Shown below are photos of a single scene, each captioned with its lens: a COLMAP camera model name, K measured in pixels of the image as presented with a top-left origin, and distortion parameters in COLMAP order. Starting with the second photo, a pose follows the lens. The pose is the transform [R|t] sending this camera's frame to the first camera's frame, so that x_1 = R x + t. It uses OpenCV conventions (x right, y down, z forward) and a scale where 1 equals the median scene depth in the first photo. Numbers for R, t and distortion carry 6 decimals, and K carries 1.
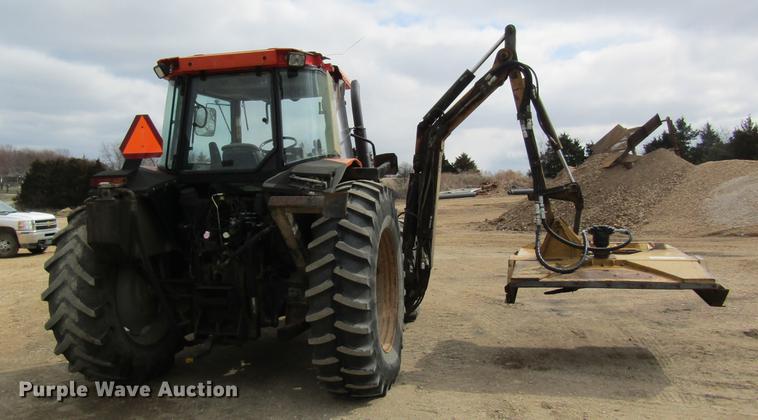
lens RADIAL K [[611.9, 0, 352.7], [0, 611.9, 215.9], [0, 0, 1]] dist [0.009818, 0.004134]
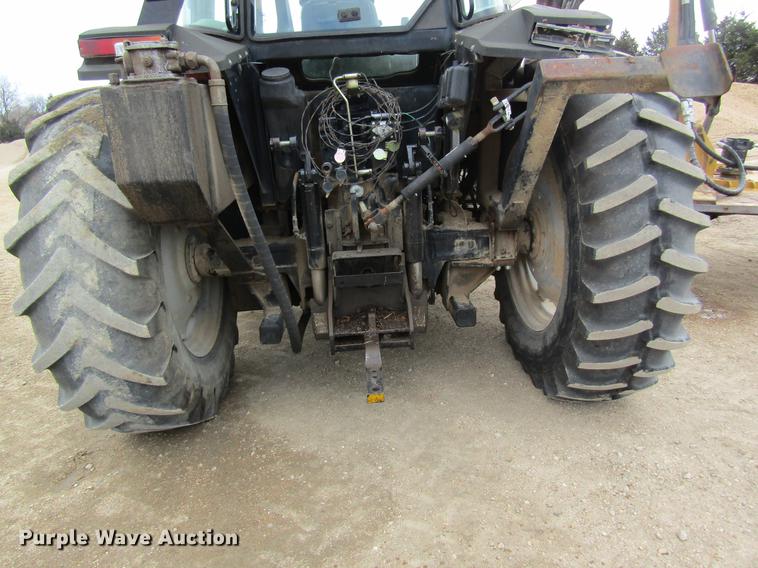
lens RADIAL K [[535.9, 0, 379.0], [0, 535.9, 284.0], [0, 0, 1]] dist [-0.007604, 0.003605]
pose [[0.957980, -0.113228, 0.263542, -0.347691], [0.046450, 0.967901, 0.247002, 0.026097], [-0.283050, -0.224382, 0.932489, 0.549551]]
